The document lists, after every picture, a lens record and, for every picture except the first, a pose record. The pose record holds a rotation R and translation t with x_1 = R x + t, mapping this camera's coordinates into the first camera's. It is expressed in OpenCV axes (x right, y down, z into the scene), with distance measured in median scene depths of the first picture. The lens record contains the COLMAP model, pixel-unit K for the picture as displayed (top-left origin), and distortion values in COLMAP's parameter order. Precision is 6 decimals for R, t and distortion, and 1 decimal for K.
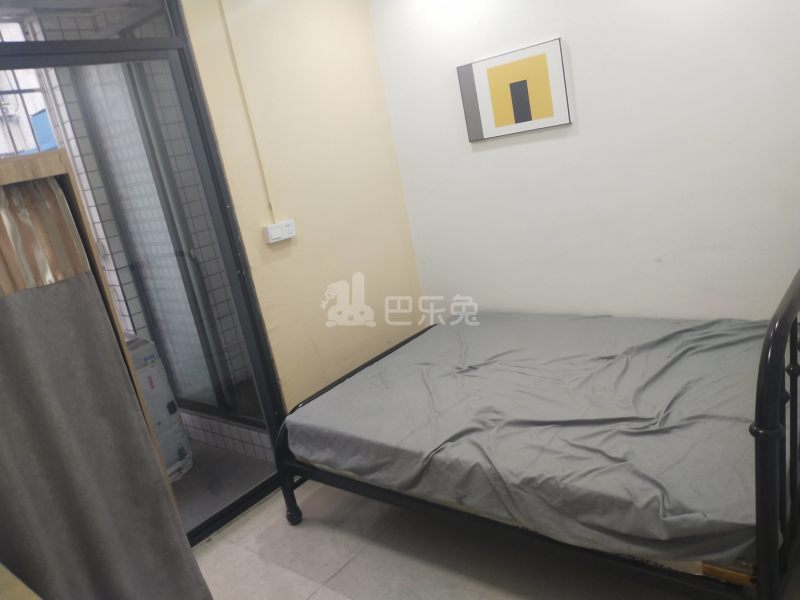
lens RADIAL K [[625.8, 0, 400.0], [0, 625.8, 300.0], [0, 0, 1]] dist [-0.031504, -0.002154]
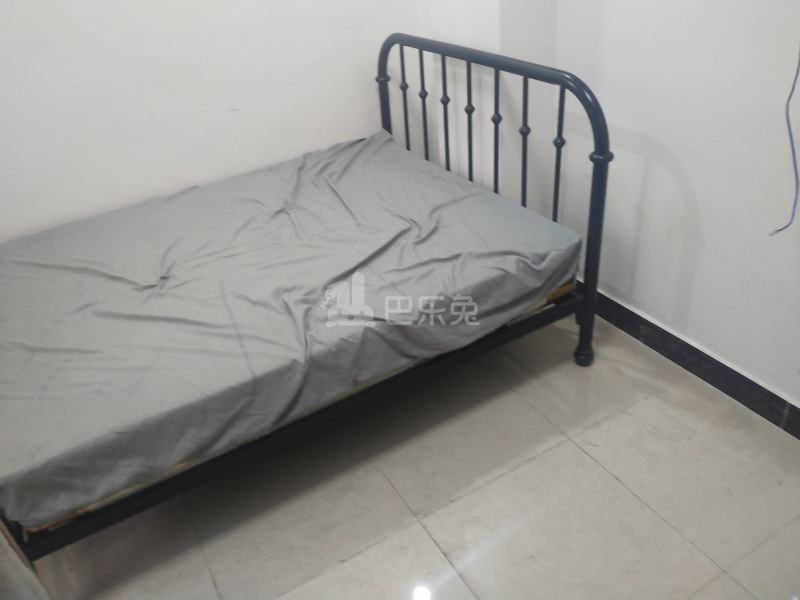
lens RADIAL K [[639.8, 0, 400.0], [0, 639.8, 300.0], [0, 0, 1]] dist [0.001507, -0.000081]
pose [[0.349387, -0.372737, 0.859649, -0.576708], [0.264532, 0.919385, 0.291125, -0.019502], [-0.898861, 0.125689, 0.419822, 0.548683]]
